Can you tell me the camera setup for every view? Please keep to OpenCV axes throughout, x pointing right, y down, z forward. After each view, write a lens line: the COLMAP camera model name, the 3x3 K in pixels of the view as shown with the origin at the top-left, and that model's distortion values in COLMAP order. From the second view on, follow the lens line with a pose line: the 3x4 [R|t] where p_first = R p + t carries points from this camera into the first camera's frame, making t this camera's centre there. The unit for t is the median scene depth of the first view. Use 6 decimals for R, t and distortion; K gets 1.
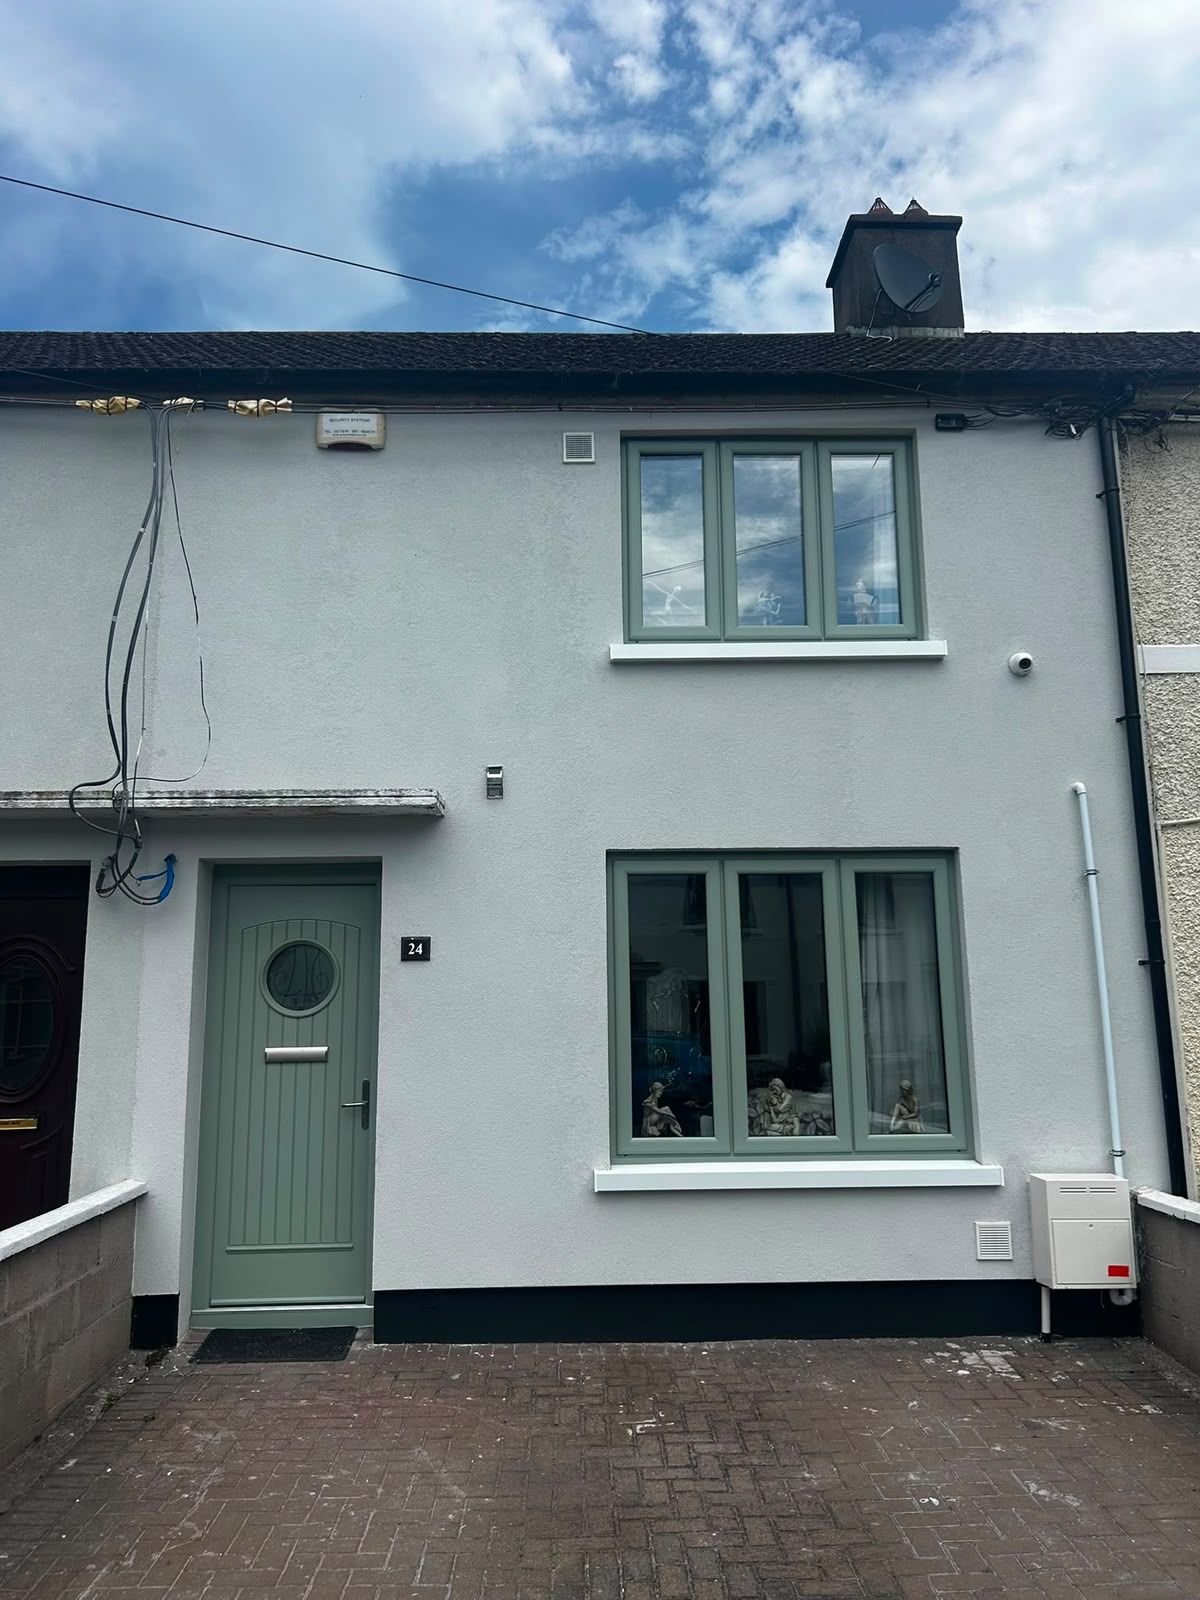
lens RADIAL K [[1062.1, 0, 600.0], [0, 1062.1, 800.0], [0, 0, 1]] dist [-0.002919, -0.005086]
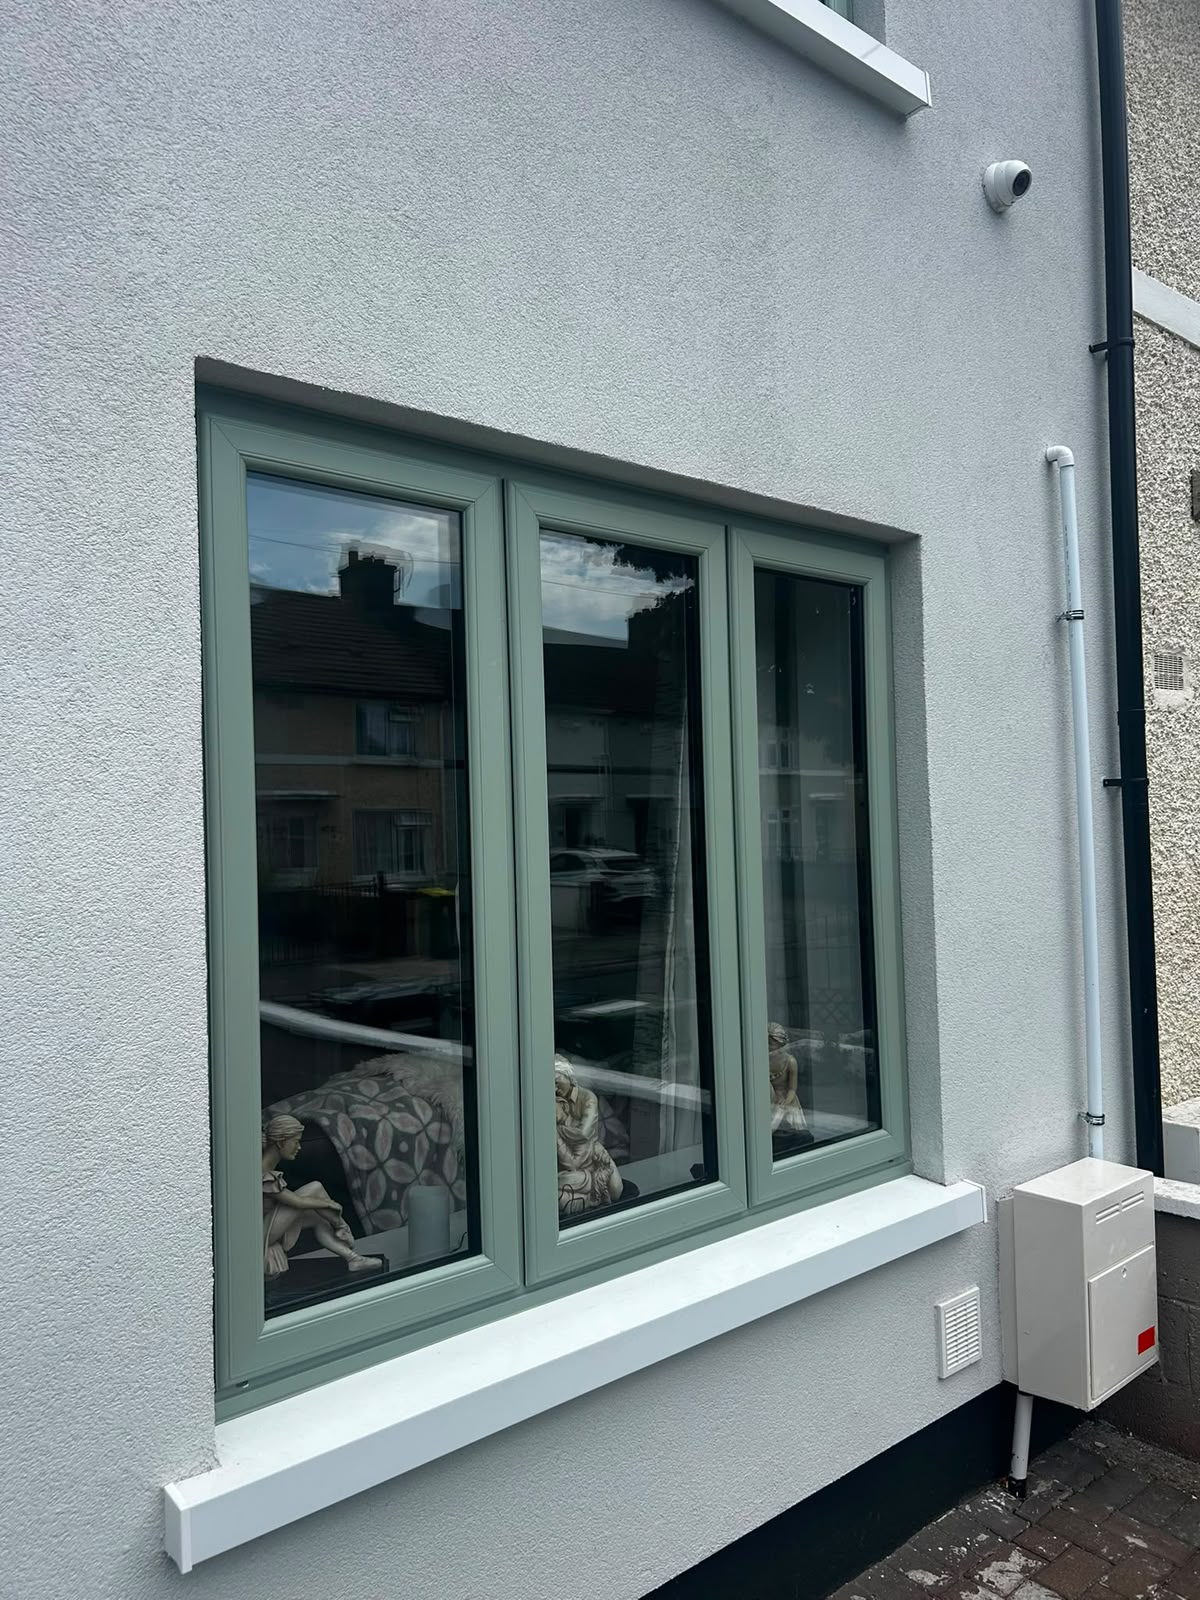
lens RADIAL K [[1202.8, 0, 600.0], [0, 1202.8, 800.0], [0, 0, 1]] dist [0.032408, -0.004917]
pose [[0.769650, 0.005021, 0.638447, -0.117383], [-0.094803, 0.989783, 0.106502, 0.120179], [-0.631389, -0.142496, 0.762262, 0.679621]]
